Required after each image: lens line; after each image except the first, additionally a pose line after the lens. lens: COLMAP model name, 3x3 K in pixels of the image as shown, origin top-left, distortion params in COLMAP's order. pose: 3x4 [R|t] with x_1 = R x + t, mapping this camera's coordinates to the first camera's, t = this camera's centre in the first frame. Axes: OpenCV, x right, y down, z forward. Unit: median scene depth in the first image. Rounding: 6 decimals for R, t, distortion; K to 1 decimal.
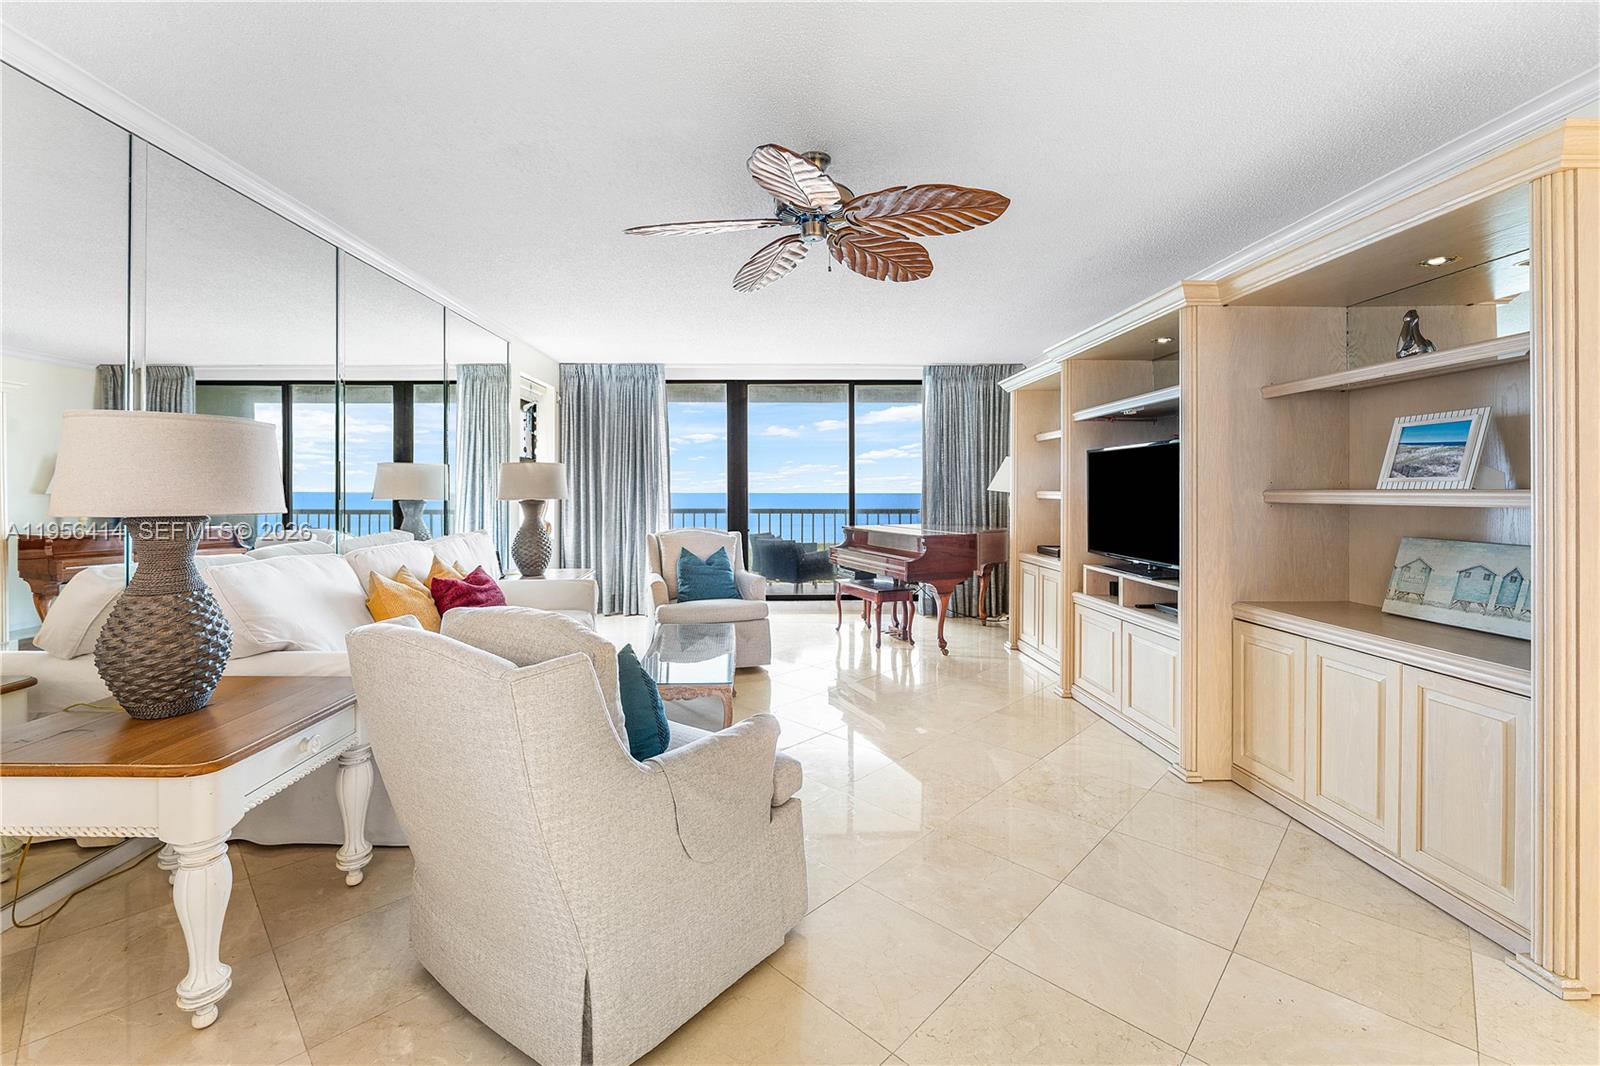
lens RADIAL K [[653.5, 0, 772.4], [0, 653.5, 491.5], [0, 0, 1]] dist [-0.009493, 0.000342]
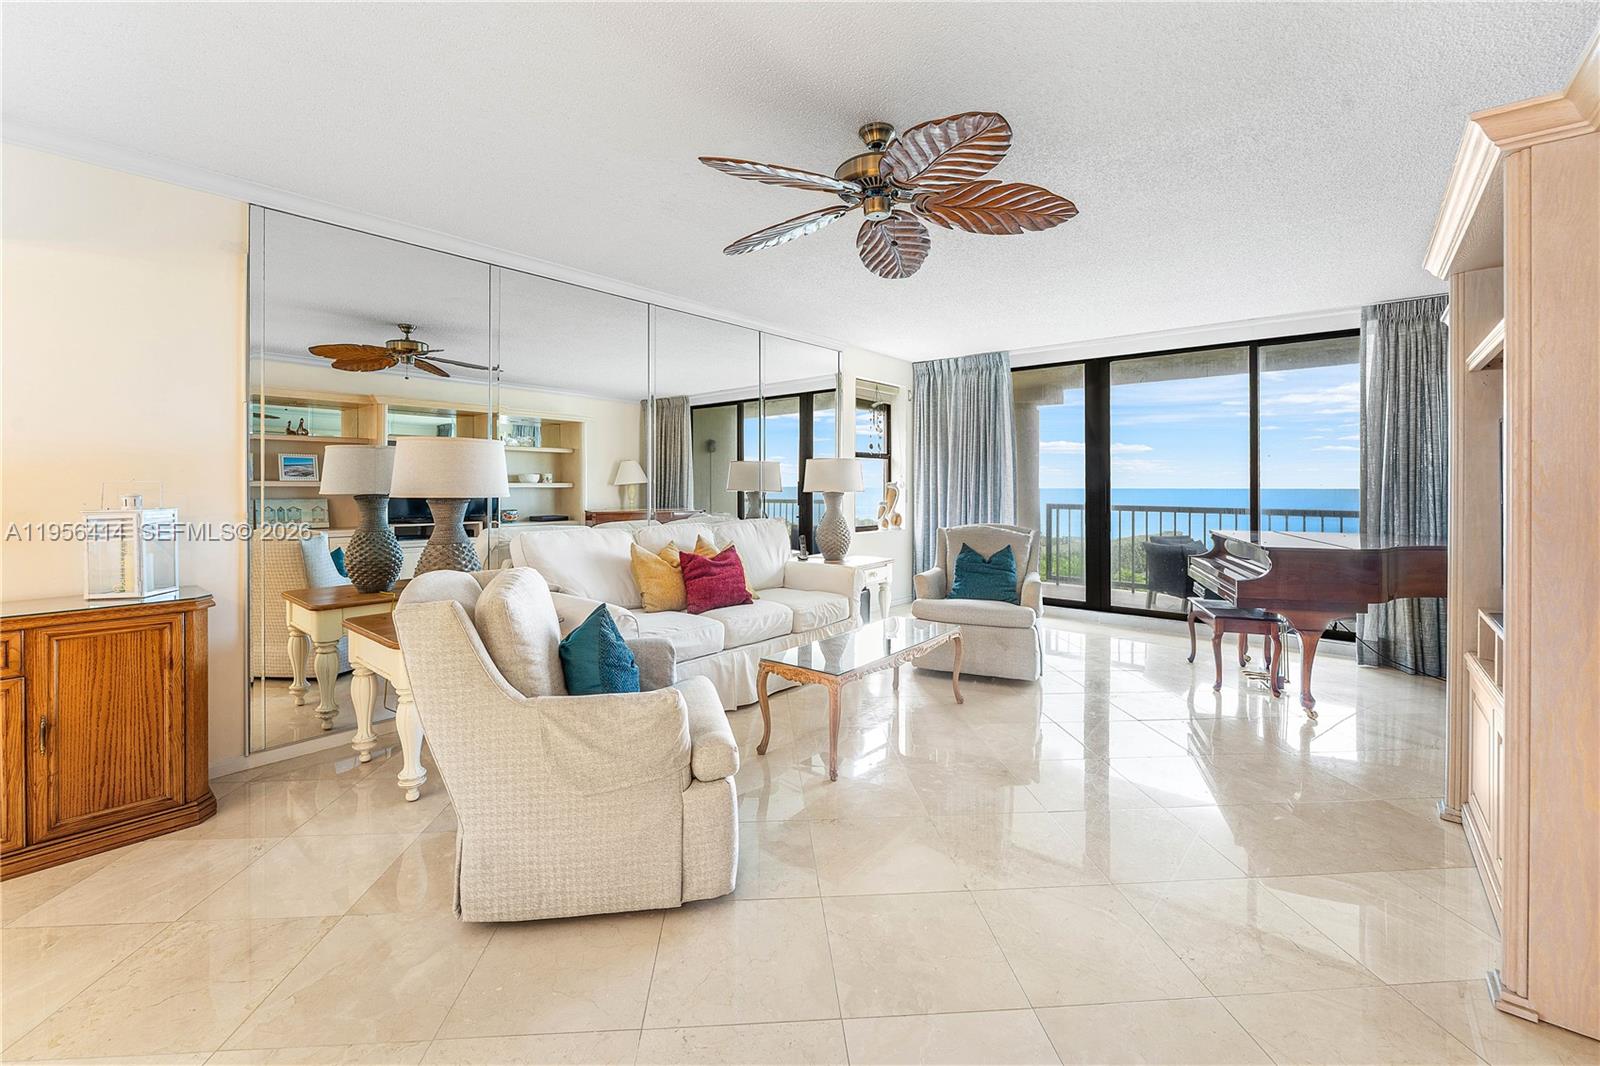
lens RADIAL K [[653.5, 0, 808.9], [0, 653.5, 488.8], [0, 0, 1]] dist [-0.009493, 0.000342]
pose [[0.765907, 0.007303, -0.642910, 0.224009], [-0.003854, 0.999970, 0.006767, -0.000032], [0.642940, -0.002705, 0.765912, 0.082133]]
